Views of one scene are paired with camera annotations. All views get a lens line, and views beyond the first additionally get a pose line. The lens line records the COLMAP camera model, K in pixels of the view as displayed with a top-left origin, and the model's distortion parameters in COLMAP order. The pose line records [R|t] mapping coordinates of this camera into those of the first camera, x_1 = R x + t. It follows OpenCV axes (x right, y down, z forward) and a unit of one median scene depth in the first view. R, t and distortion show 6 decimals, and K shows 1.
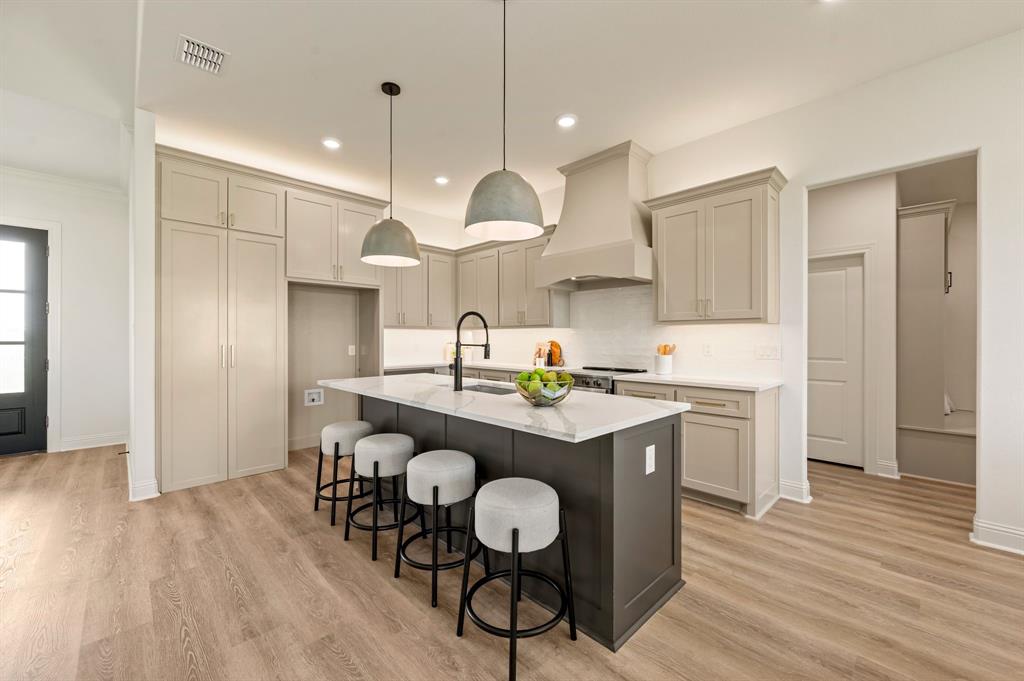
lens RADIAL K [[403.5, 0, 510.8], [0, 403.5, 338.7], [0, 0, 1]] dist [0.001073, -0.000190]
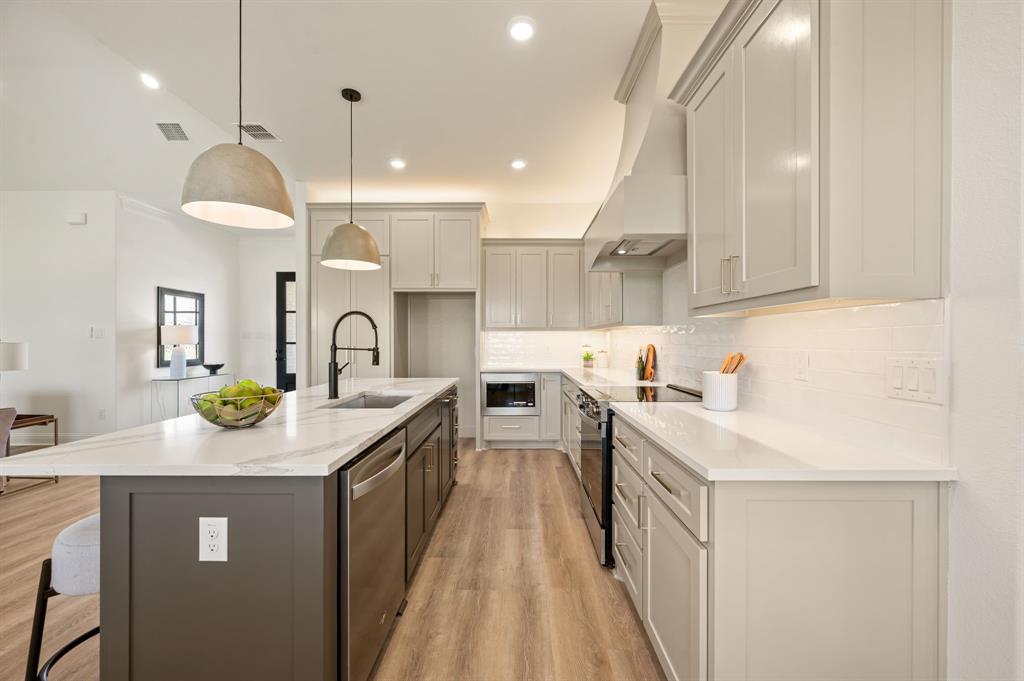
lens RADIAL K [[403.5, 0, 510.8], [0, 403.5, 338.7], [0, 0, 1]] dist [0.001073, -0.000190]
pose [[0.703448, -0.005625, -0.710724, 0.630439], [0.001878, 0.999980, -0.006056, -0.000062], [0.710744, 0.002925, 0.703445, 0.511786]]
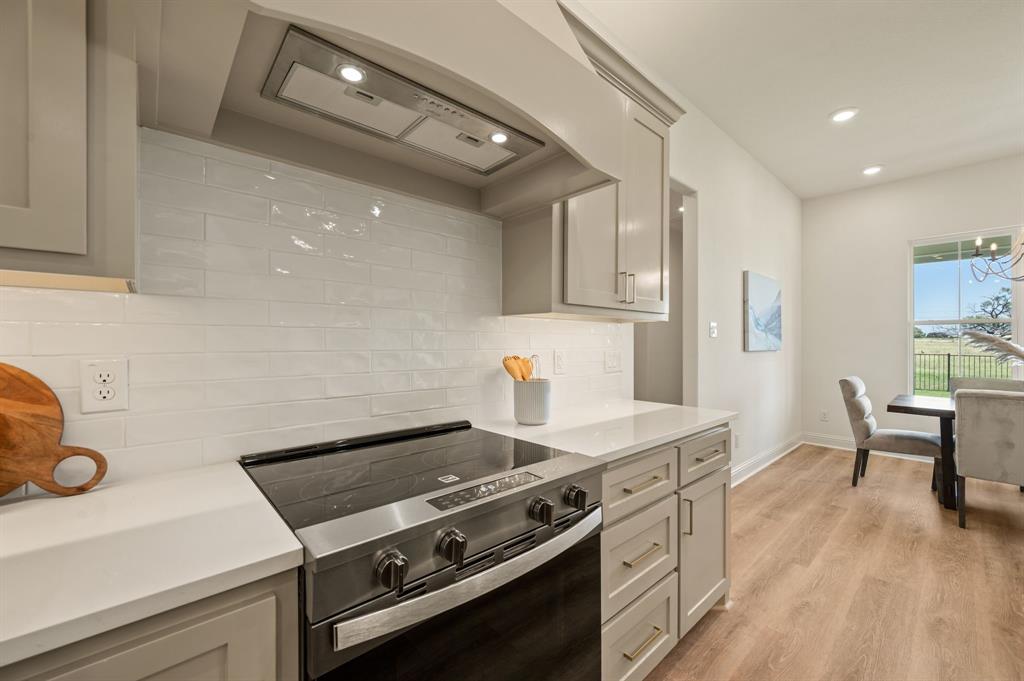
lens RADIAL K [[412.6, 0, 515.1], [0, 412.6, 346.7], [0, 0, 1]] dist [0.000847, -0.000014]
pose [[0.027970, -0.007082, 0.999584, -0.089716], [0.006682, 0.999954, 0.006897, 0.001894], [-0.999586, 0.006487, 0.028016, 1.155301]]
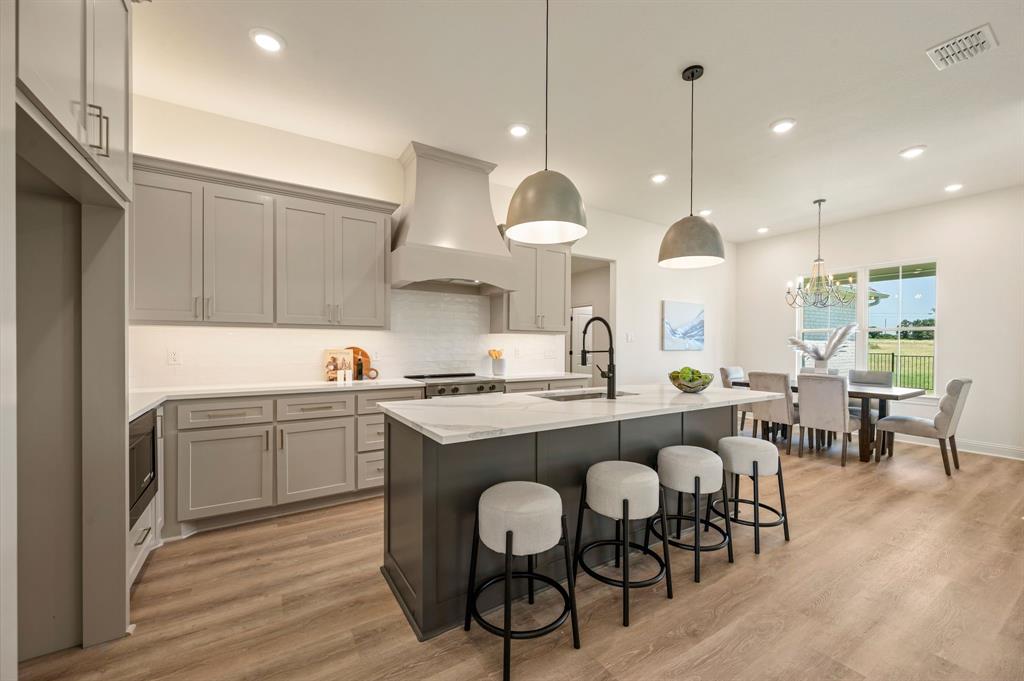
lens RADIAL K [[412.6, 0, 515.1], [0, 412.6, 346.7], [0, 0, 1]] dist [0.000847, -0.000014]
pose [[0.201027, -0.007599, 0.979556, -0.907741], [-0.002011, 0.999965, 0.008170, -0.003124], [-0.979584, -0.003613, 0.201004, 0.816233]]
